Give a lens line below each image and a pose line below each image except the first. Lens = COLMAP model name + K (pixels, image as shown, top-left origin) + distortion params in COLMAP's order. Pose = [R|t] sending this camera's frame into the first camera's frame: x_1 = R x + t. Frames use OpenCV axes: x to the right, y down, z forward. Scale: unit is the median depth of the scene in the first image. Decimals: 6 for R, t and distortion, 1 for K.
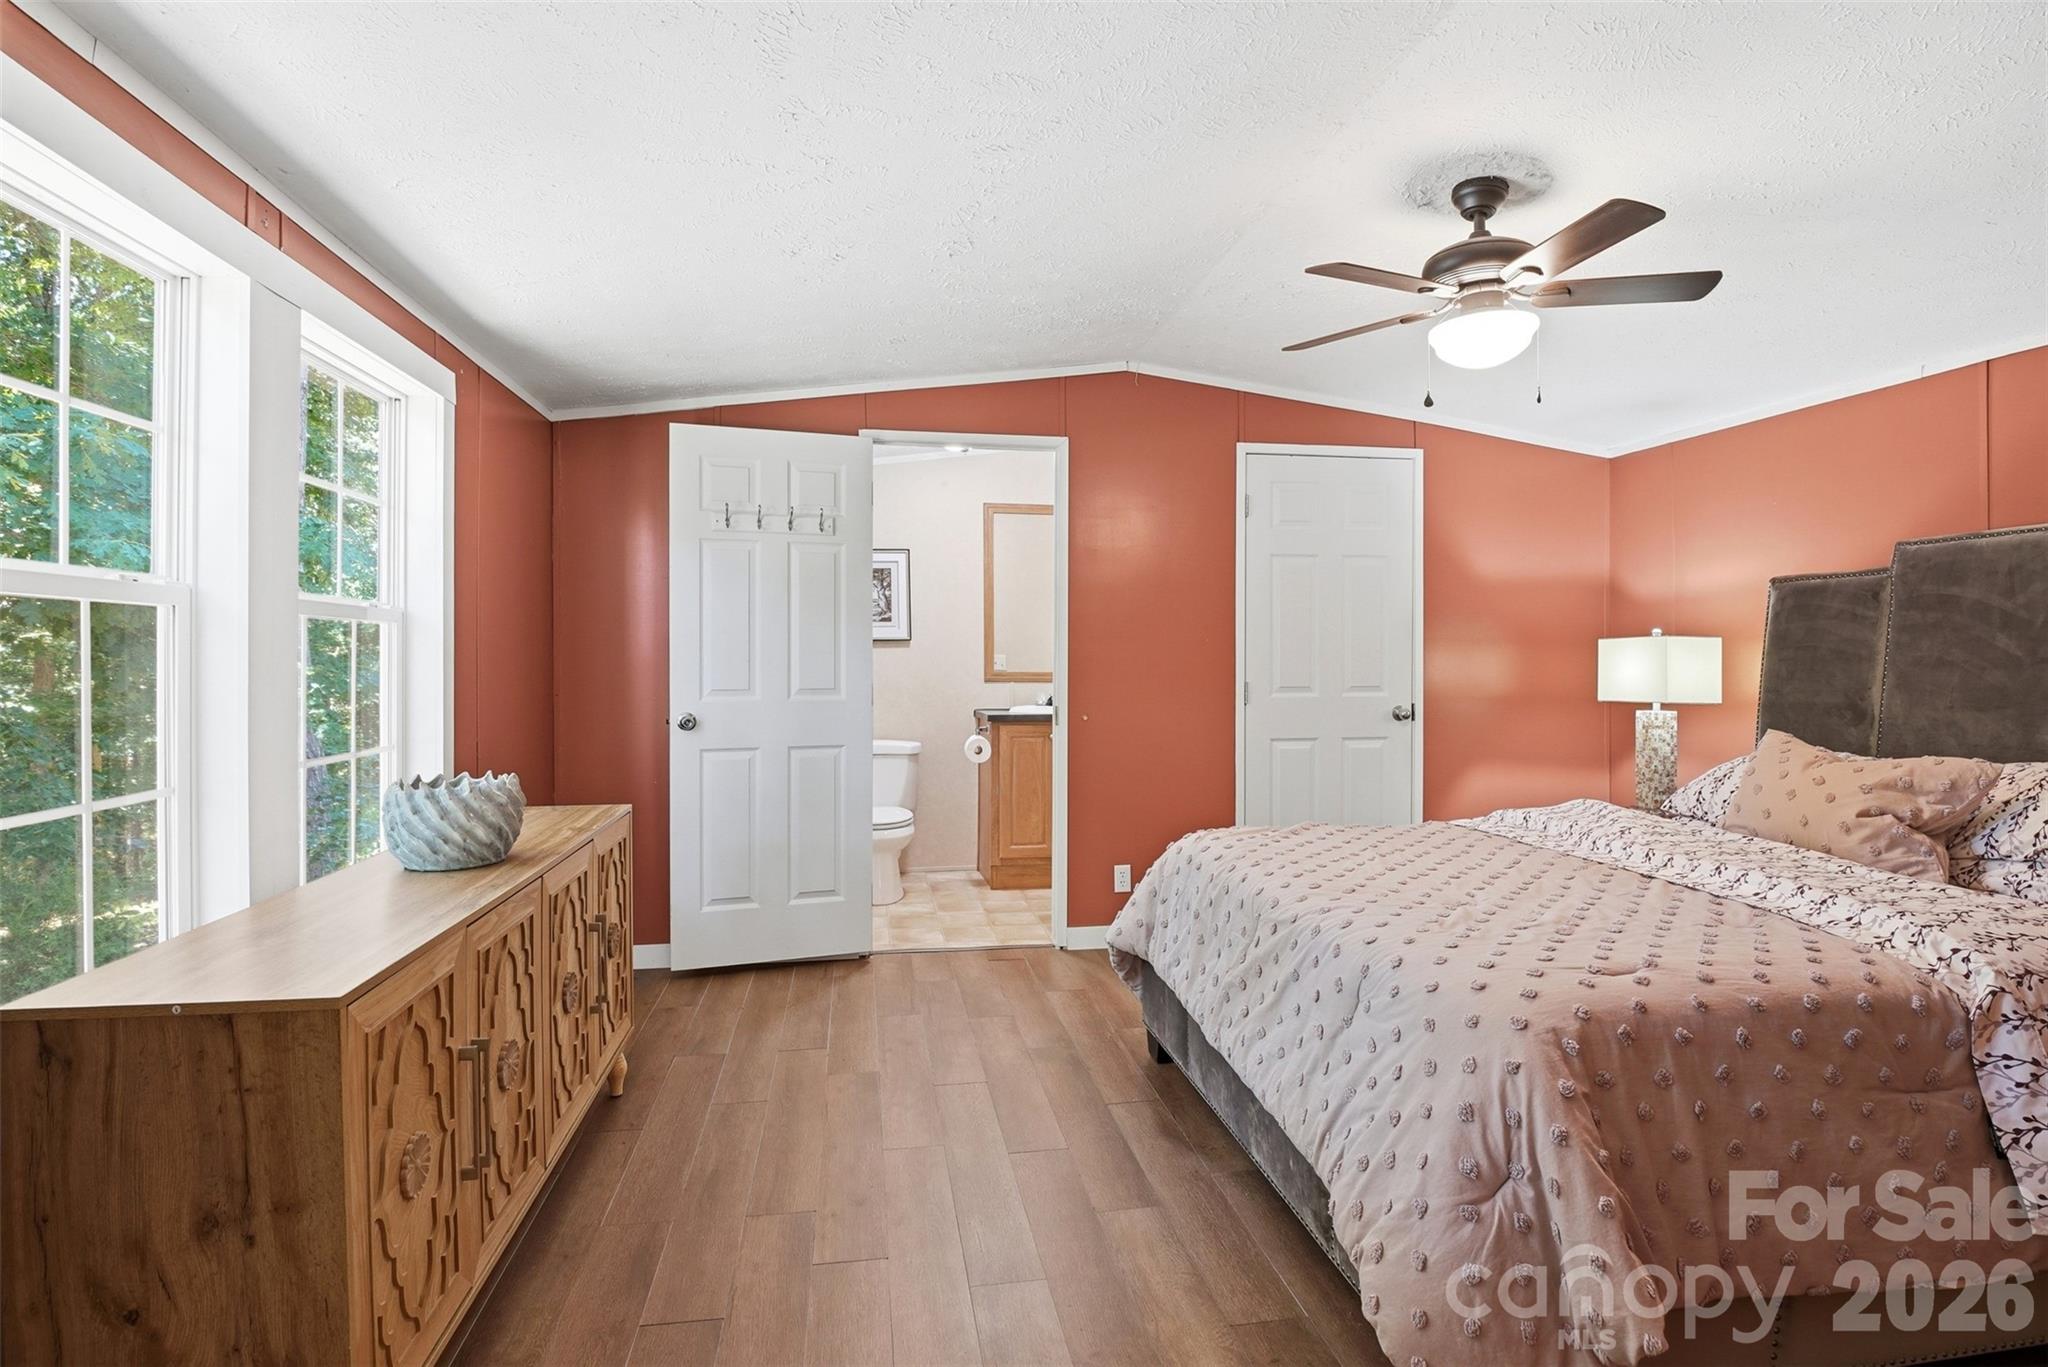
lens RADIAL K [[1028.8, 0, 1024.4], [0, 1028.8, 668.8], [0, 0, 1]] dist [-0.005464, -0.000756]
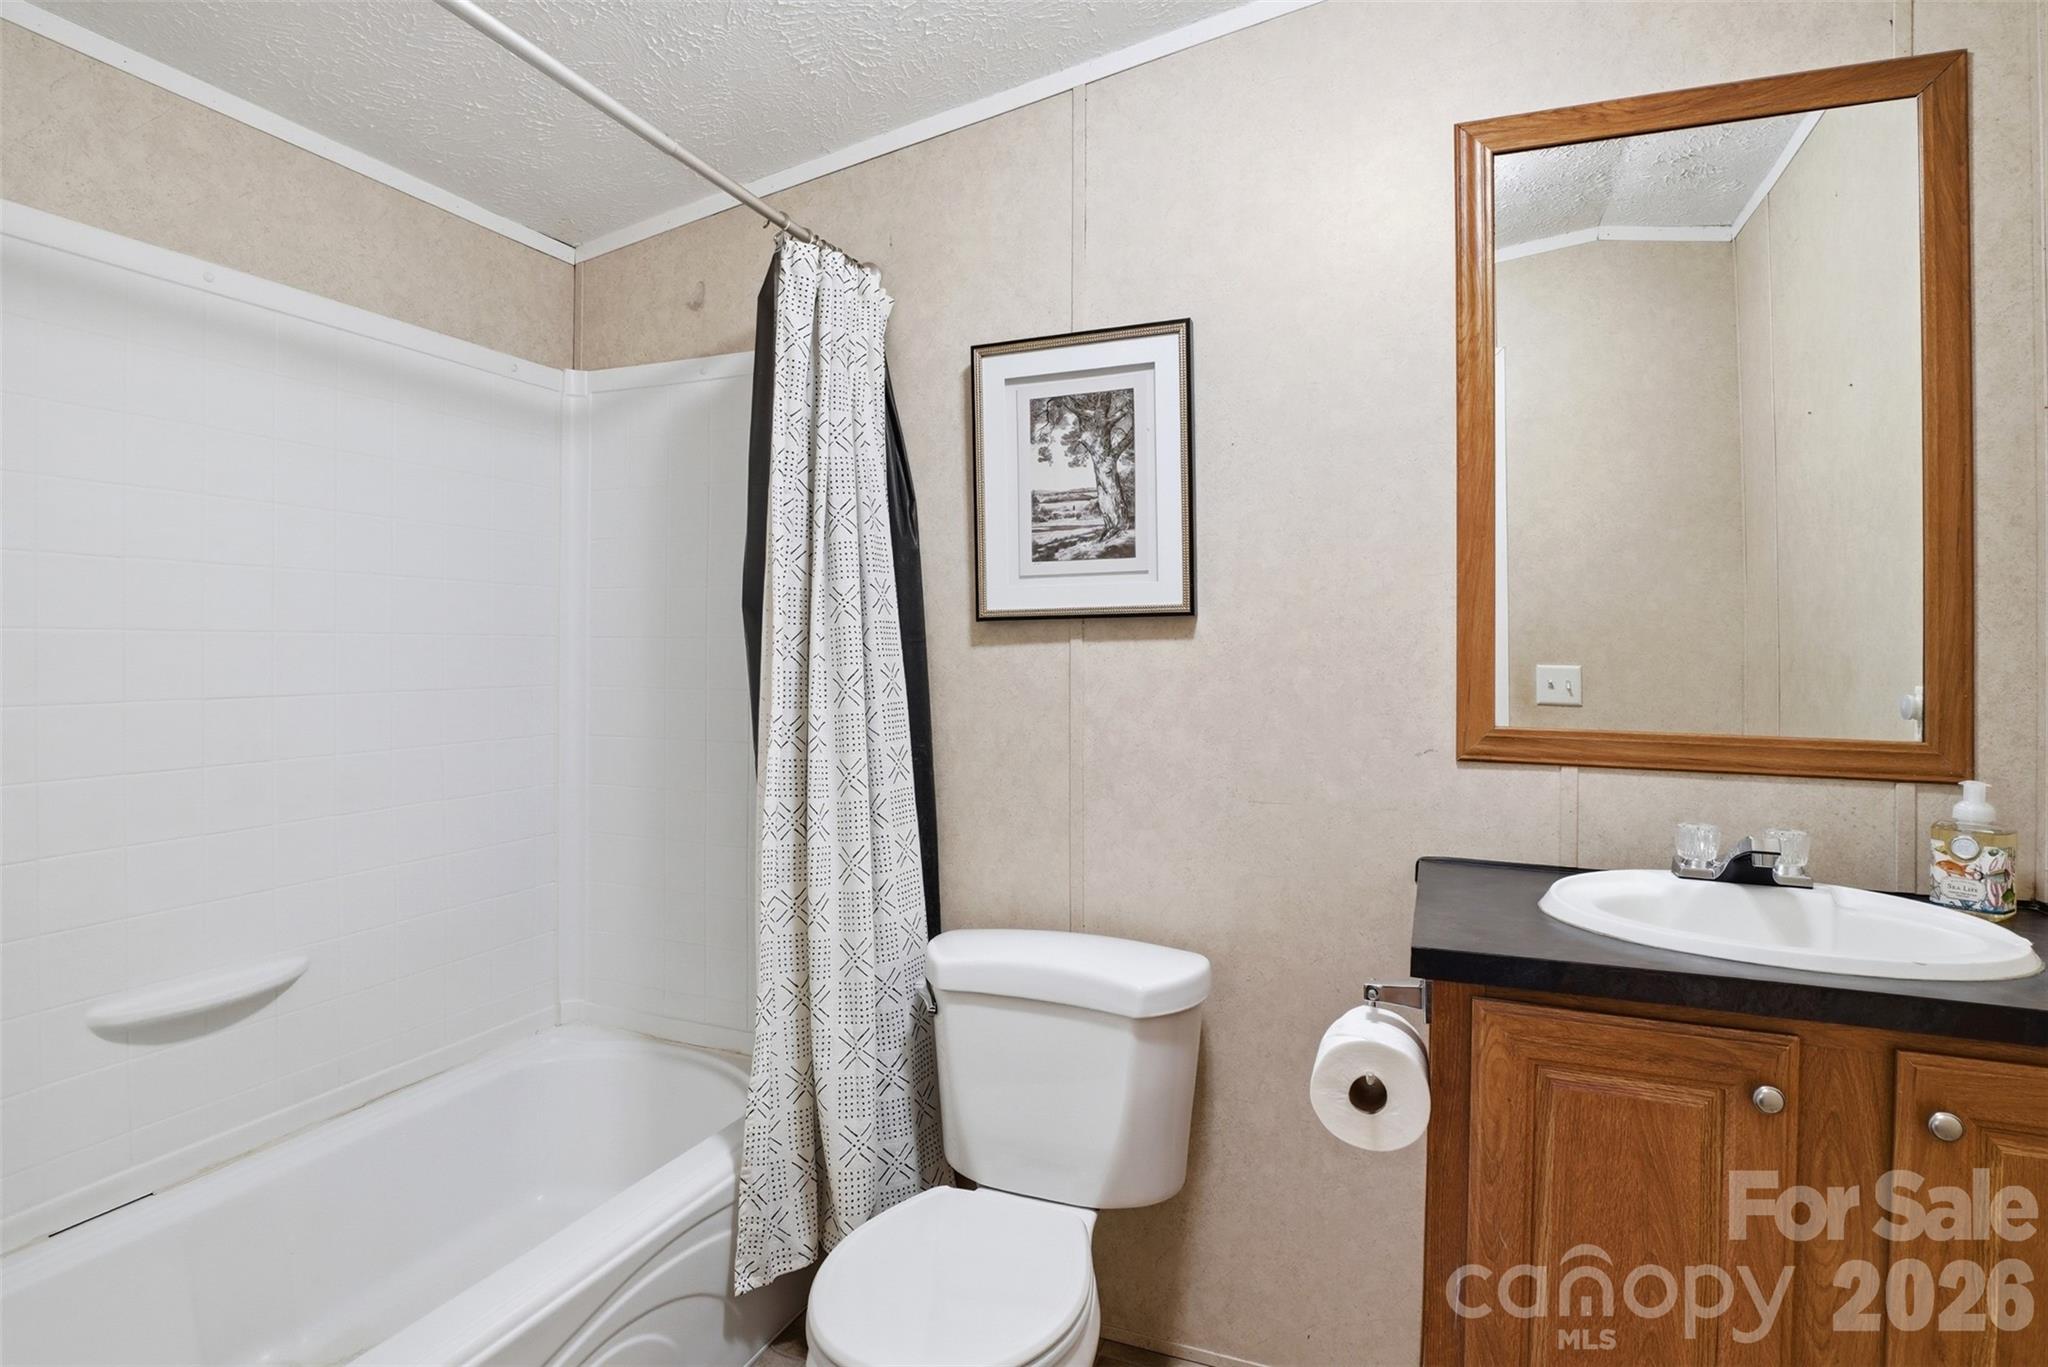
lens RADIAL K [[1028.8, 0, 1023.6], [0, 1028.8, 673.5], [0, 0, 1]] dist [-0.005464, -0.000756]
pose [[0.855045, -0.001160, -0.518552, 0.005646], [-0.002364, 0.999978, -0.006134, -0.007879], [0.518548, 0.006471, 0.855024, 0.712325]]
